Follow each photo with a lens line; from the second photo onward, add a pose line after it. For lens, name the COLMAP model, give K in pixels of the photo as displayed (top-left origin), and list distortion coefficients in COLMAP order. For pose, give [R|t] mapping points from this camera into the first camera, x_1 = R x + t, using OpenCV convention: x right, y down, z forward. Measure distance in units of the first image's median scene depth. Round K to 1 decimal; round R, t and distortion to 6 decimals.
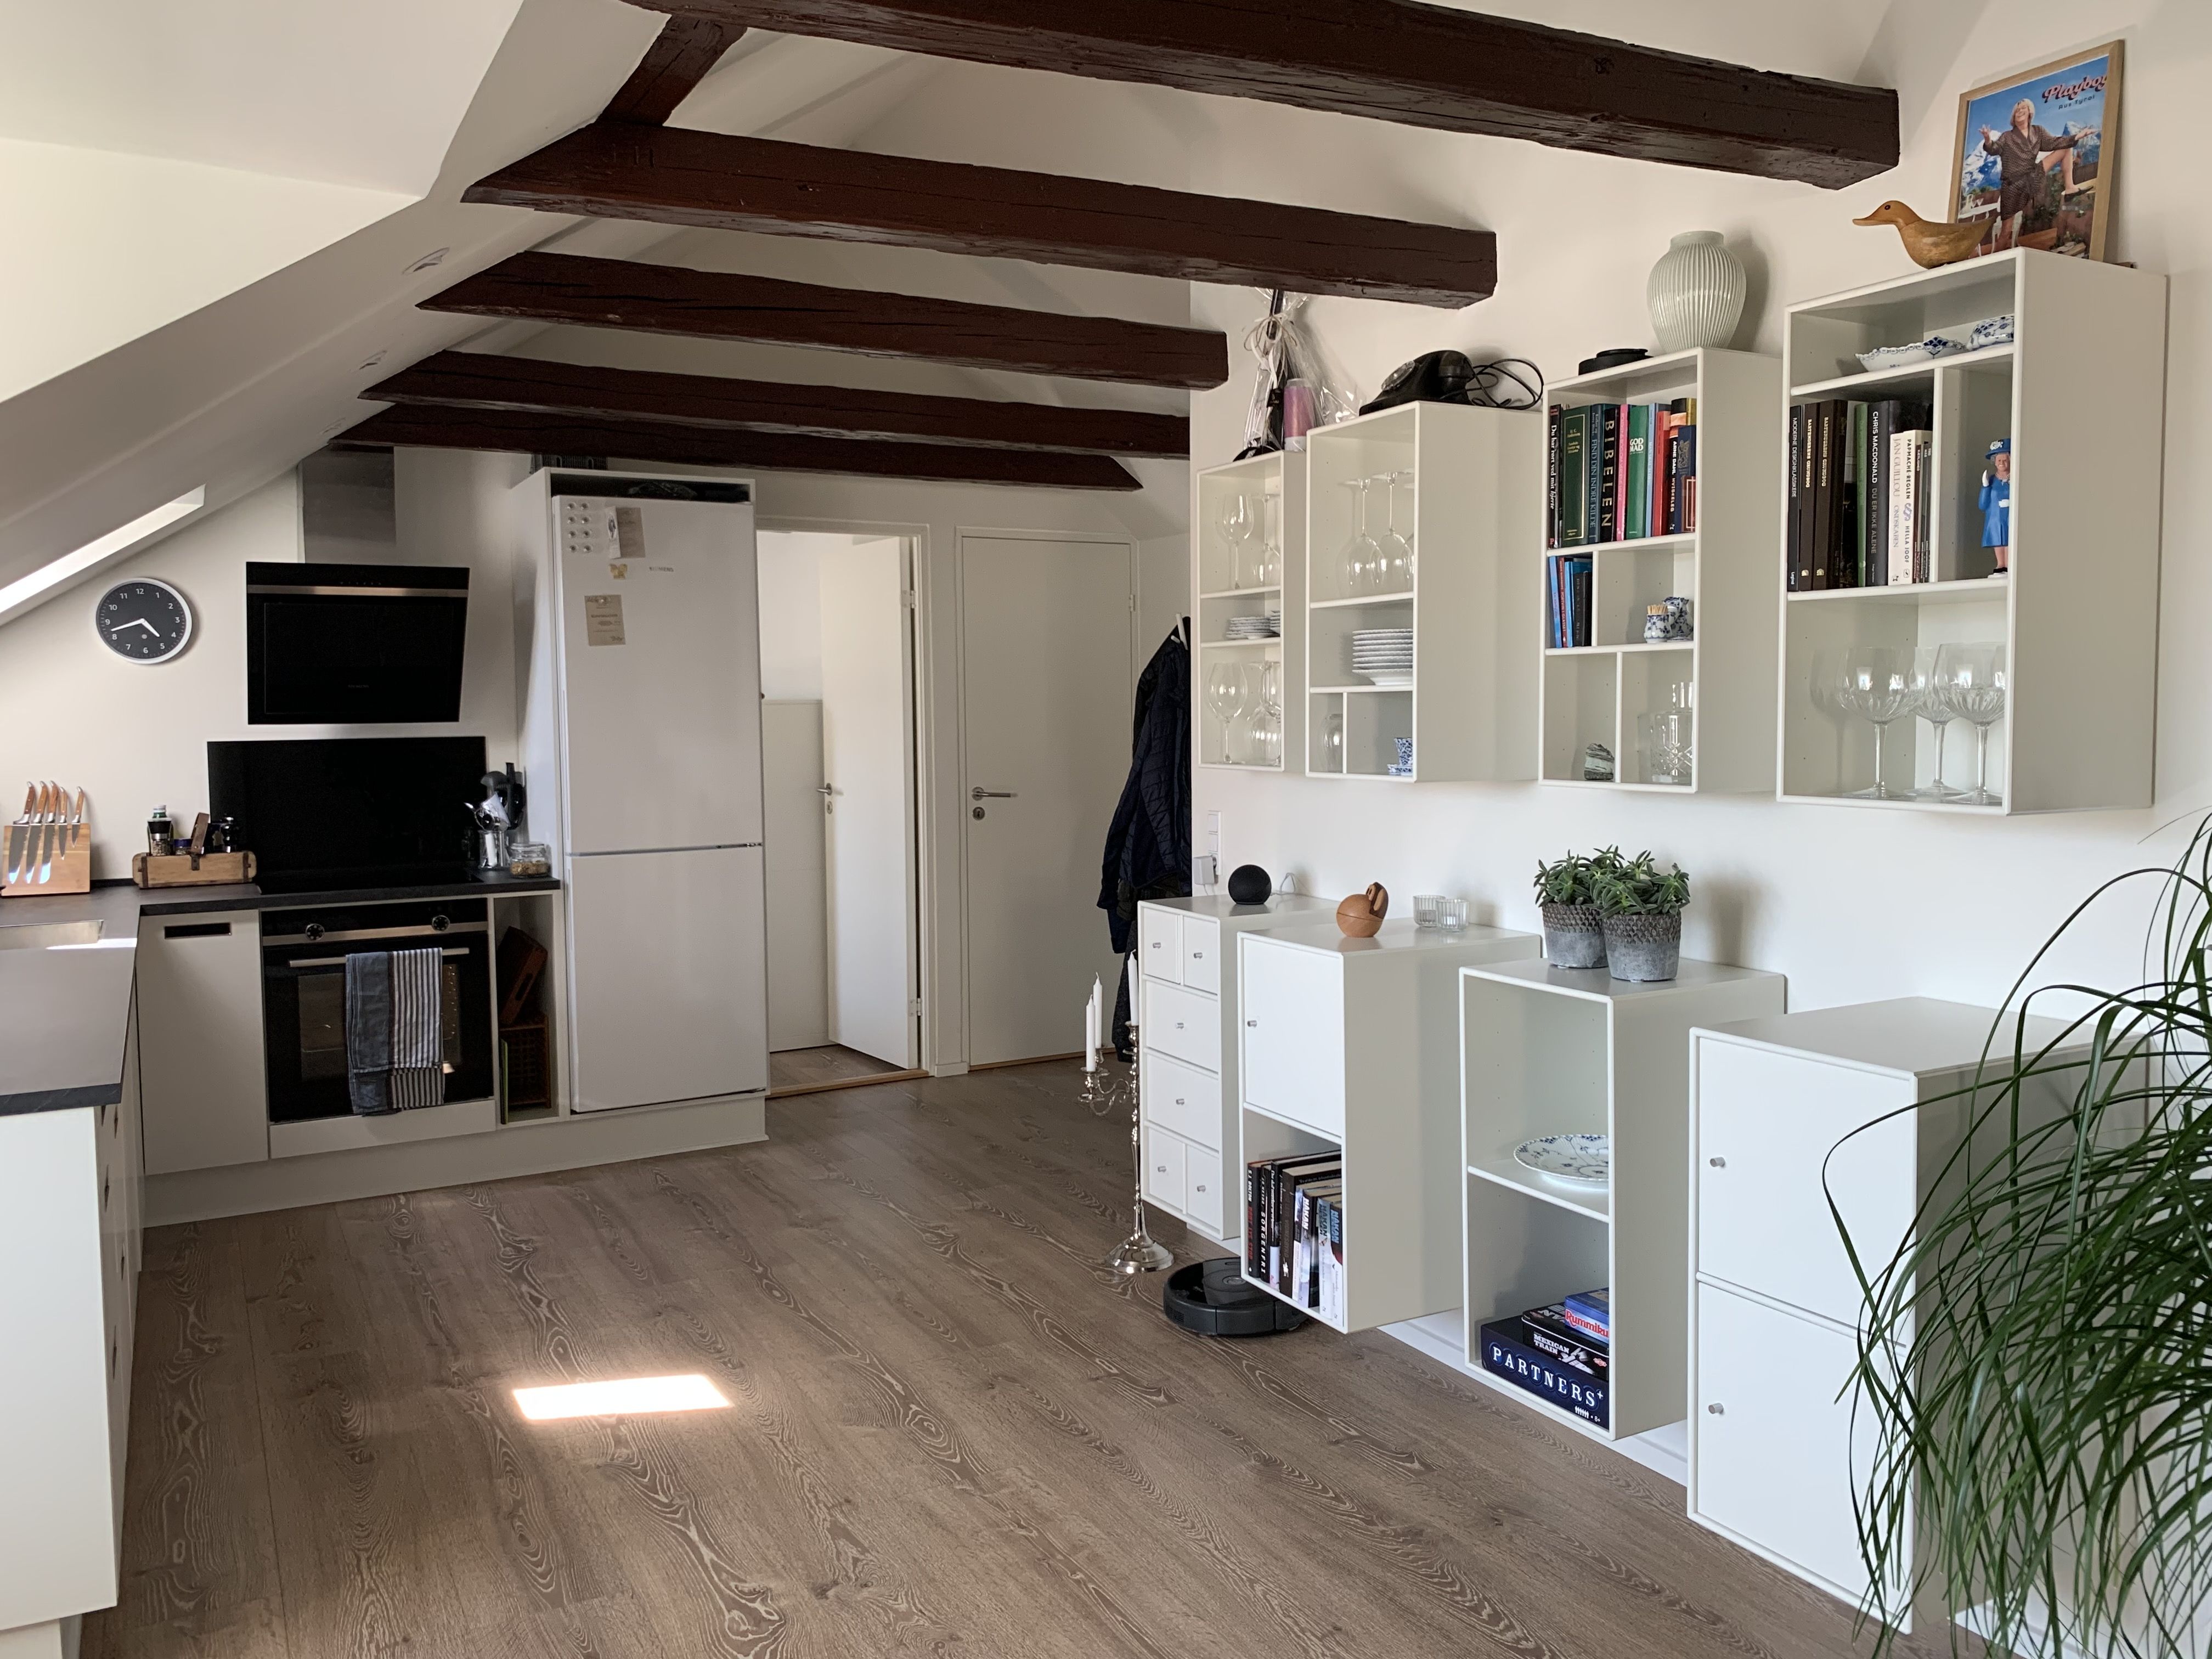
lens RADIAL K [[1692.3, 0, 1108.9], [0, 1692.3, 800.5], [0, 0, 1]] dist [-0.007602, -0.003382]
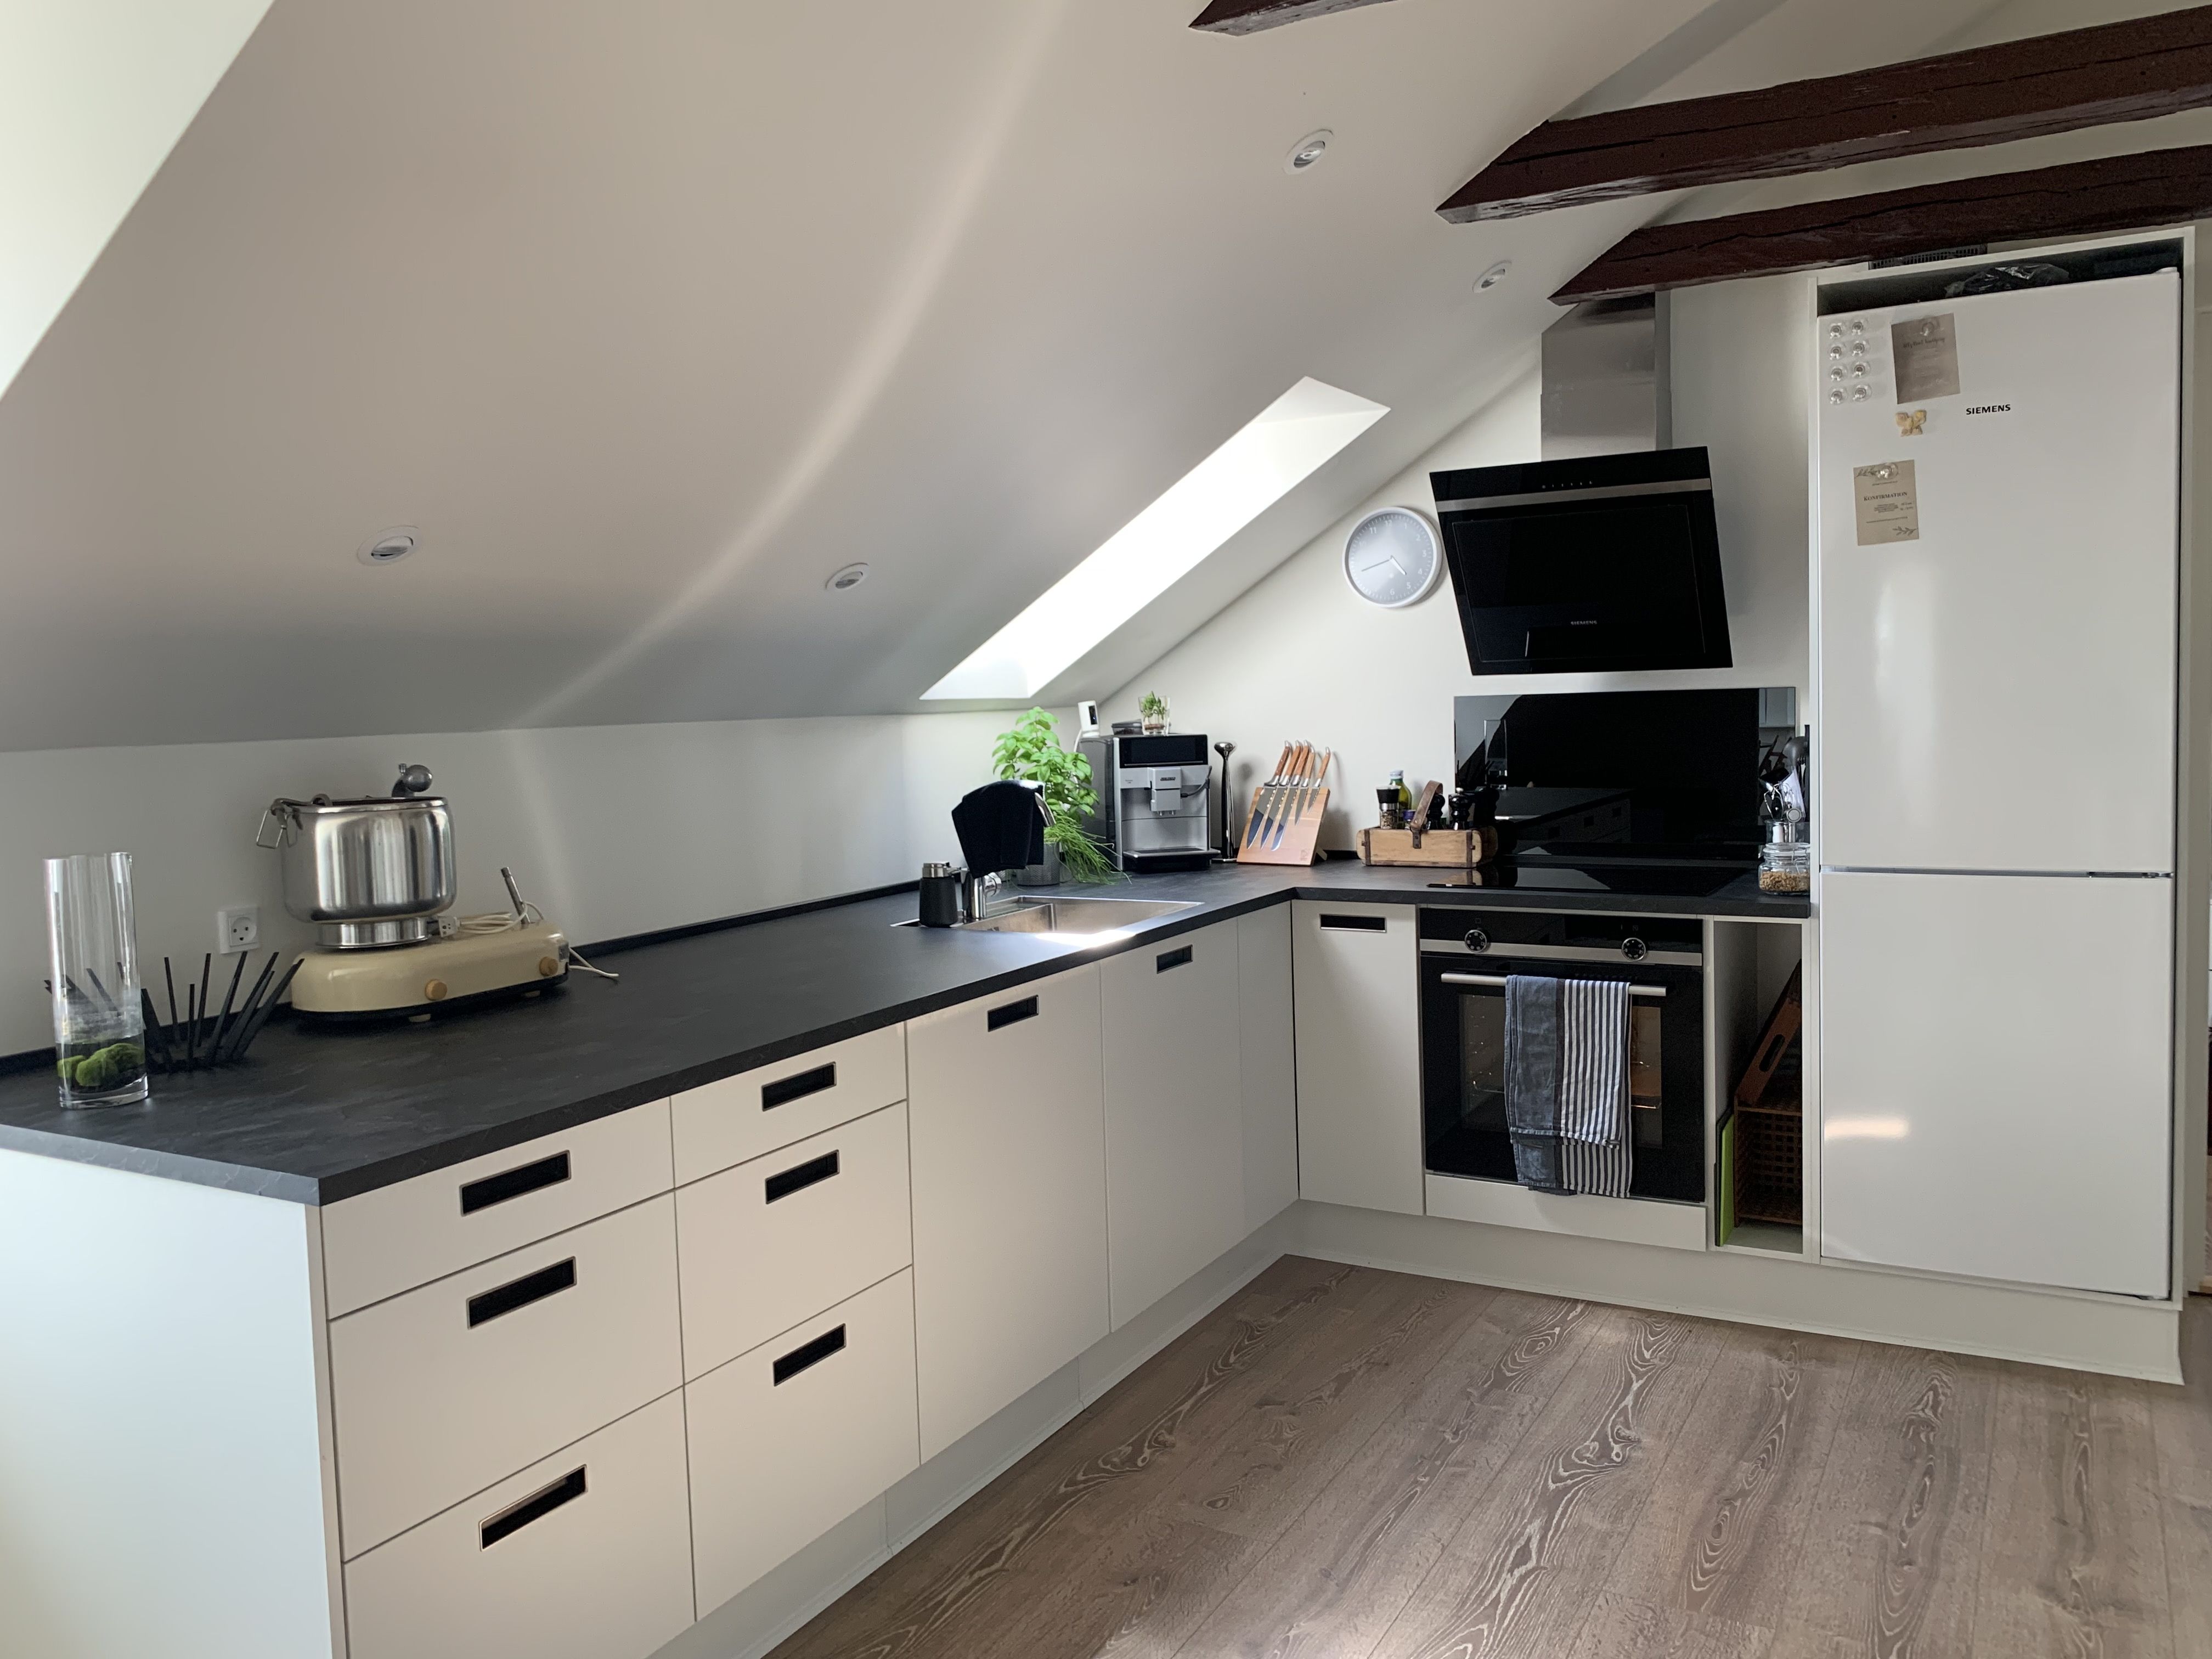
lens RADIAL K [[1692.3, 0, 1108.9], [0, 1692.3, 800.5], [0, 0, 1]] dist [-0.007602, -0.003382]
pose [[0.537380, 0.051198, -0.841784, 0.085616], [-0.031655, 0.998677, 0.040532, -0.012009], [0.842746, 0.004866, 0.538290, 0.422622]]
